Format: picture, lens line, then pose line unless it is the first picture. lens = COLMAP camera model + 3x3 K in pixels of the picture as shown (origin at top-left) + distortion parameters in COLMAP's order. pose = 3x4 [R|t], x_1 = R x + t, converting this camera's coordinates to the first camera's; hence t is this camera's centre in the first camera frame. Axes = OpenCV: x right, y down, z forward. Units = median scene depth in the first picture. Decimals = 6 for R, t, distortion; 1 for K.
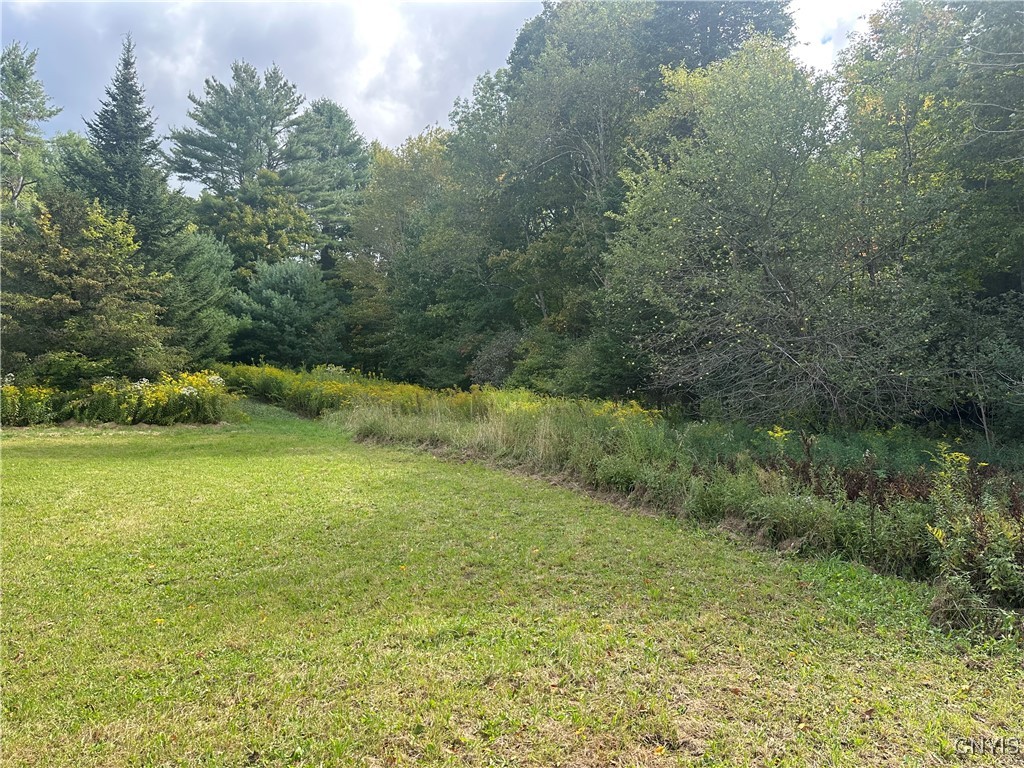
lens RADIAL K [[716.3, 0, 517.0], [0, 716.3, 387.7], [0, 0, 1]] dist [0.073766, -0.095016]
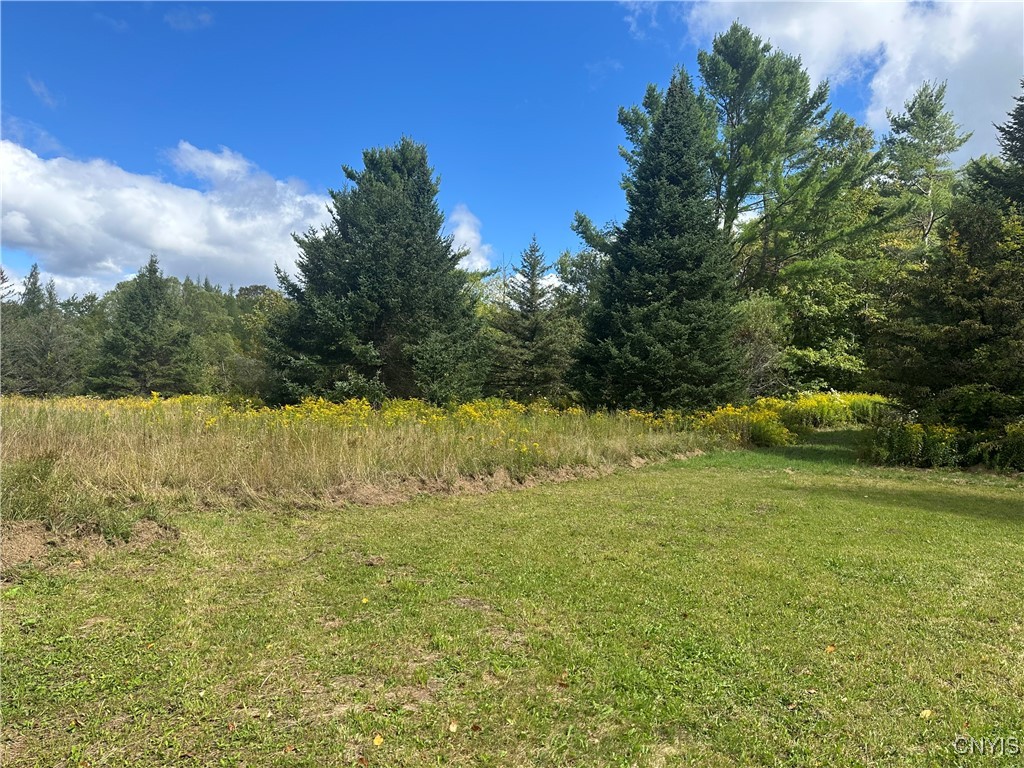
lens RADIAL K [[716.3, 0, 509.9], [0, 716.3, 388.8], [0, 0, 1]] dist [0.073766, -0.095016]
pose [[0.428876, -0.015545, -0.903230, -0.074794], [-0.030351, 0.999039, -0.031605, -0.001219], [0.902853, 0.040969, 0.427992, 0.127215]]
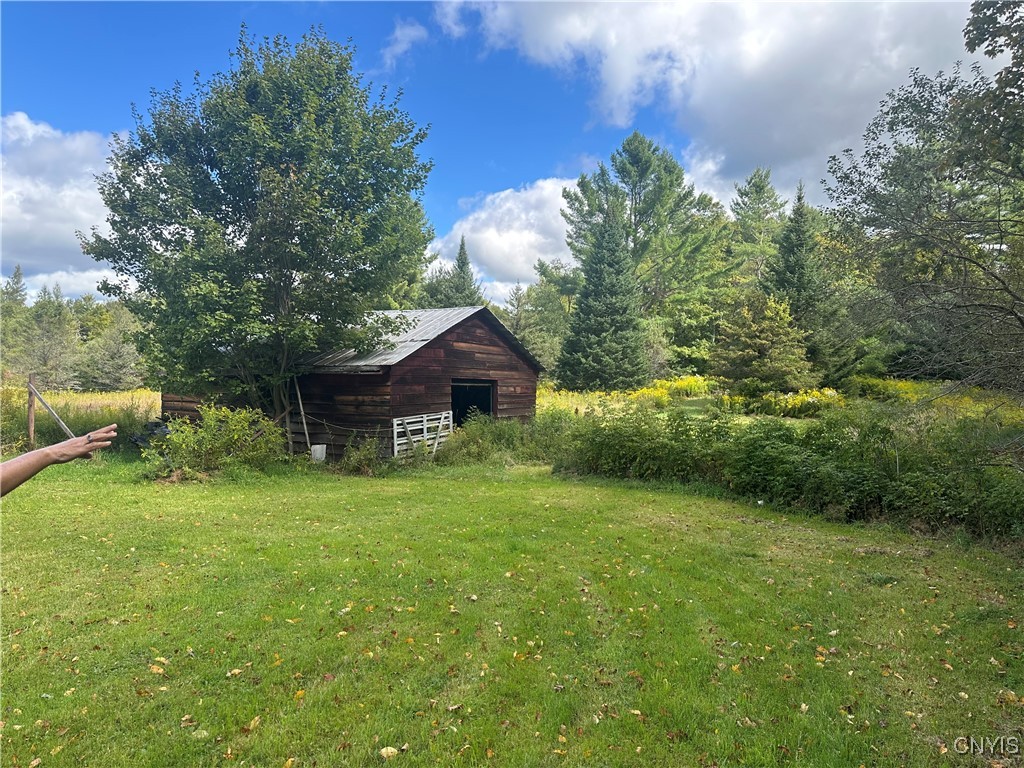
lens RADIAL K [[716.3, 0, 490.6], [0, 716.3, 376.6], [0, 0, 1]] dist [0.073766, -0.095016]
pose [[0.533724, -0.006202, -0.845636, 0.632112], [-0.009211, 0.999871, -0.013147, -0.021917], [0.845609, 0.014806, 0.533598, -0.616274]]
